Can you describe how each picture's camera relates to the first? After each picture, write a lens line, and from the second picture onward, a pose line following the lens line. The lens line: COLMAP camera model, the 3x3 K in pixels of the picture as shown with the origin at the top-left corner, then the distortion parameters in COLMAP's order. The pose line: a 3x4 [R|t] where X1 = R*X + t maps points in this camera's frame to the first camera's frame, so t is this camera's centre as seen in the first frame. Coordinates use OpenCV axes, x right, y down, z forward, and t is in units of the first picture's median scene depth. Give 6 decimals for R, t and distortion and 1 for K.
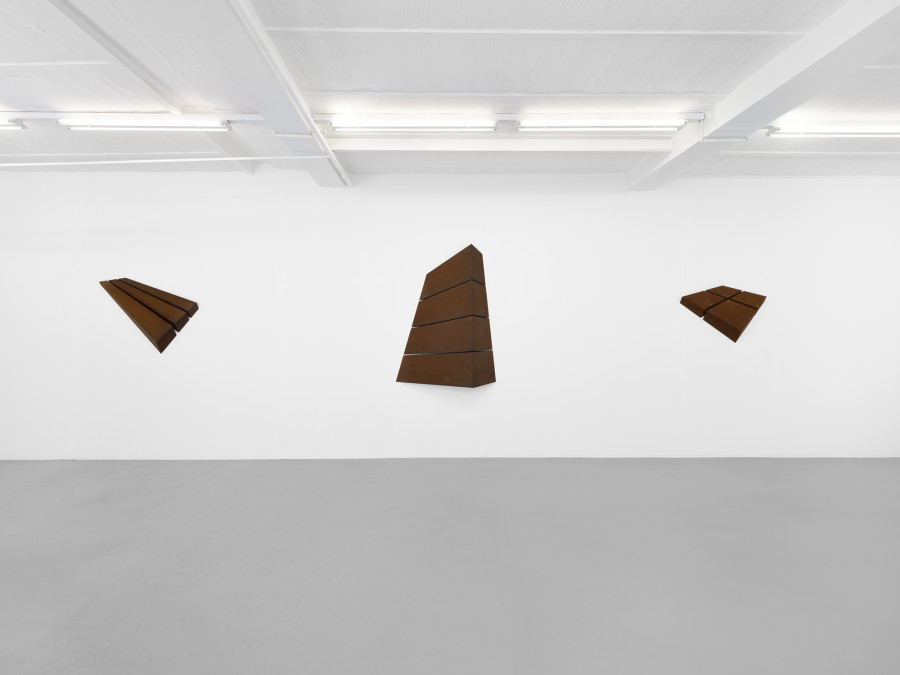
lens RADIAL K [[474.9, 0, 451.9], [0, 474.9, 341.2], [0, 0, 1]] dist [-0.014088, -0.002288]
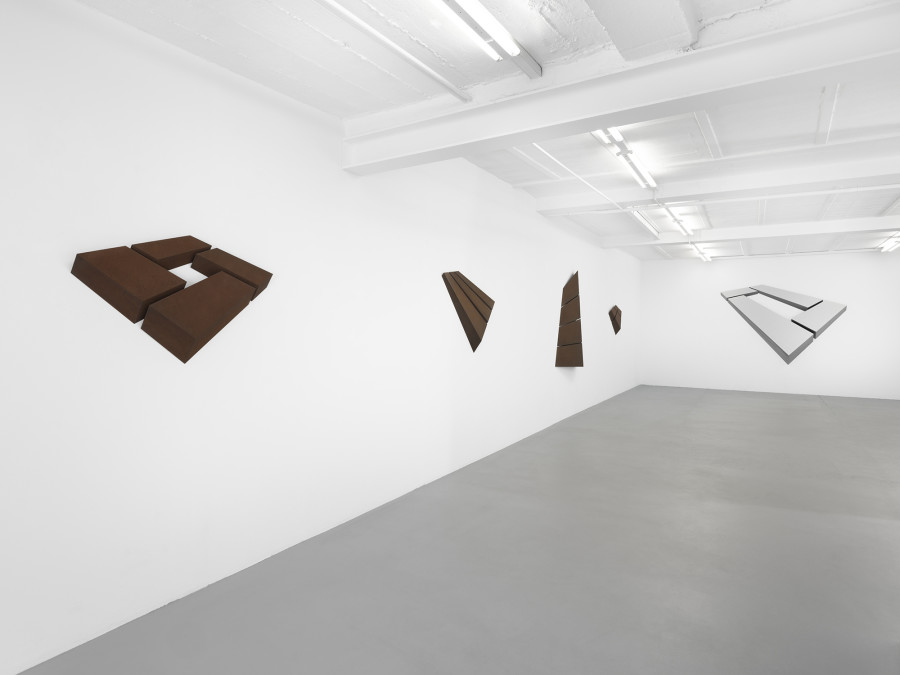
lens RADIAL K [[550.7, 0, 446.0], [0, 550.7, 324.2], [0, 0, 1]] dist [-0.001379, 0.000018]
pose [[0.512072, 0.007088, 0.858913, -1.629963], [0.069617, 0.996334, -0.049726, 0.020989], [-0.856117, 0.085258, 0.509701, 0.469257]]
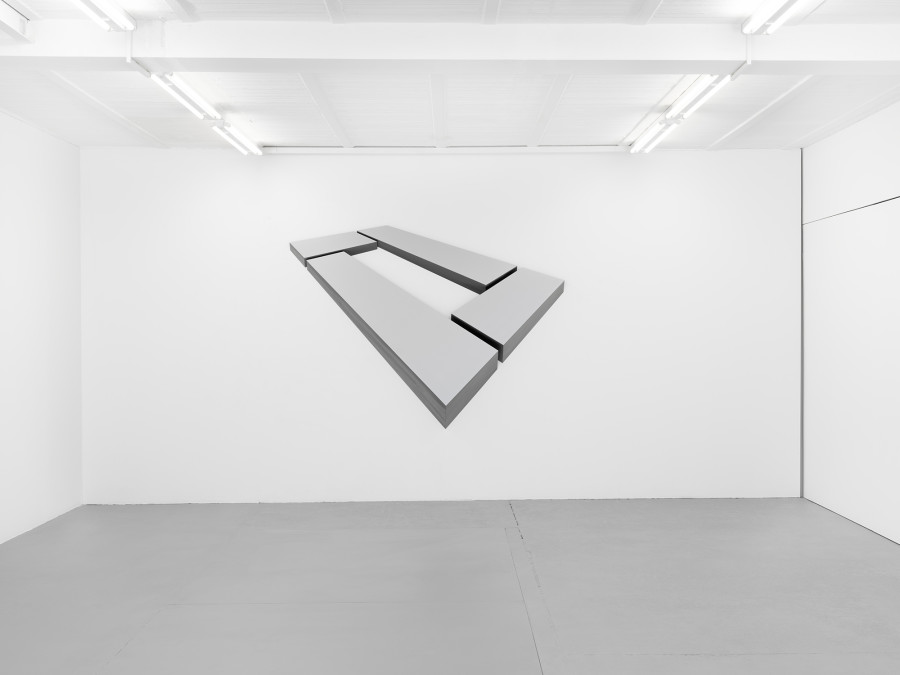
lens RADIAL K [[1055.3, 0, 453.9], [0, 1055.3, 340.0], [0, 0, 1]] dist [-0.022290, 0.000000]
pose [[0.012529, -0.013351, 0.999832, -0.659689], [0.095394, 0.995366, 0.012096, 0.008237], [-0.995361, 0.095227, 0.013745, 0.378769]]
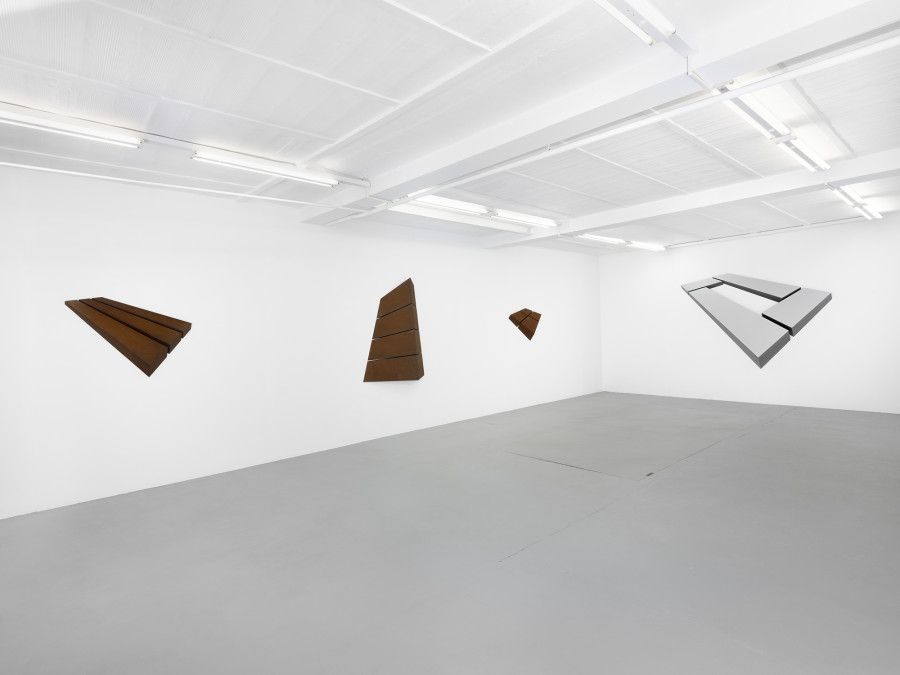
lens RADIAL K [[474.9, 0, 451.8], [0, 474.9, 338.8], [0, 0, 1]] dist [-0.014088, -0.002288]
pose [[0.756070, -0.039263, 0.653312, -0.774336], [0.092628, 0.994571, -0.047425, 0.052182], [-0.647903, 0.096371, 0.755602, -0.126606]]
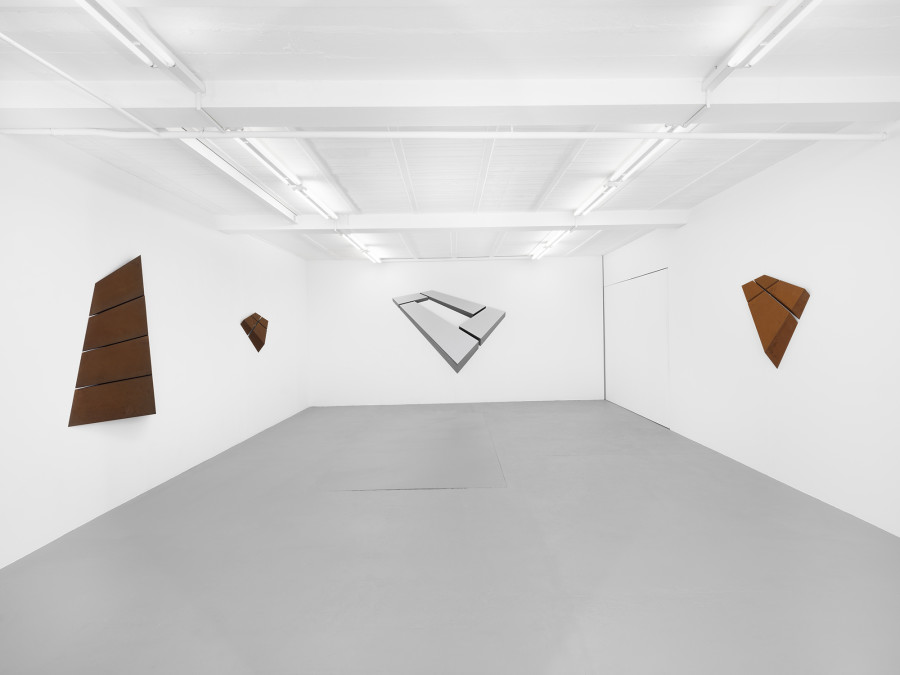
lens RADIAL K [[474.9, 0, 451.6], [0, 474.9, 337.4], [0, 0, 1]] dist [-0.014088, -0.002288]
pose [[0.020812, -0.013048, 0.999698, -0.828444], [0.111419, 0.993716, 0.010650, 0.006725], [-0.993556, 0.111164, 0.022135, 0.395871]]
